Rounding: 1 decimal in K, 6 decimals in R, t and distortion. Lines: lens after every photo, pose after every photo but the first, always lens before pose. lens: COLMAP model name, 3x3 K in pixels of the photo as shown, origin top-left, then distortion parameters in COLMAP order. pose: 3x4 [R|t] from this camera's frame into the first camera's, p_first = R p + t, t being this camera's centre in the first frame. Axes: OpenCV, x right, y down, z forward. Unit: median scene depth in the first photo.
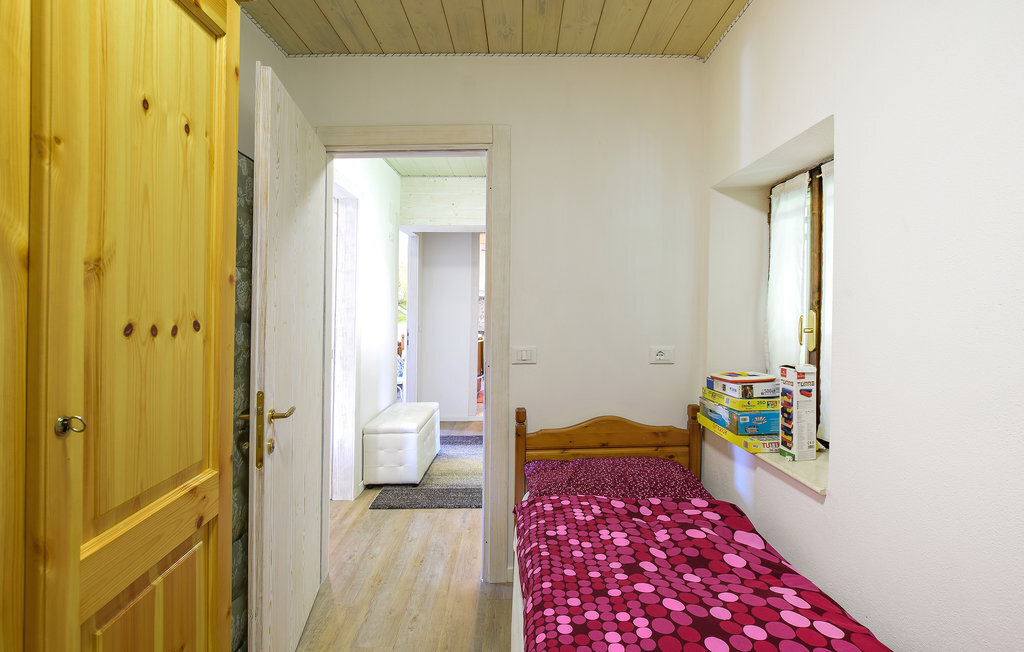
lens RADIAL K [[481.9, 0, 513.4], [0, 481.9, 303.0], [0, 0, 1]] dist [-0.030119, 0.000049]
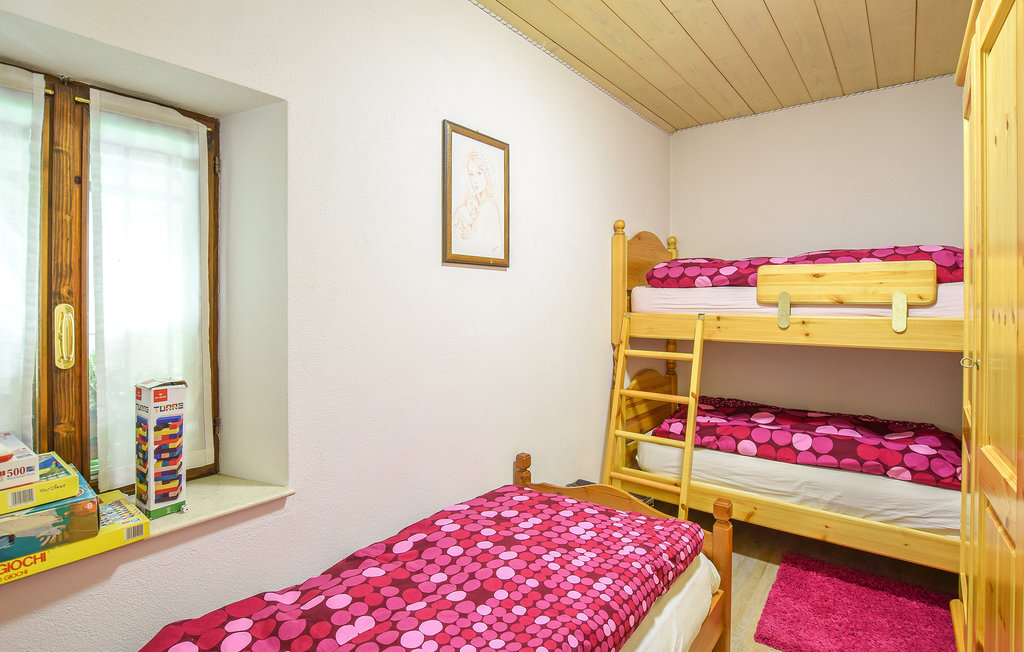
lens RADIAL K [[494.9, 0, 508.8], [0, 494.9, 322.2], [0, 0, 1]] dist [-0.001699, 0.000080]
pose [[-0.789050, -0.013072, 0.614190, -0.355838], [-0.008260, 0.999909, 0.010670, 0.040784], [-0.614274, 0.003345, -0.789086, 1.713071]]
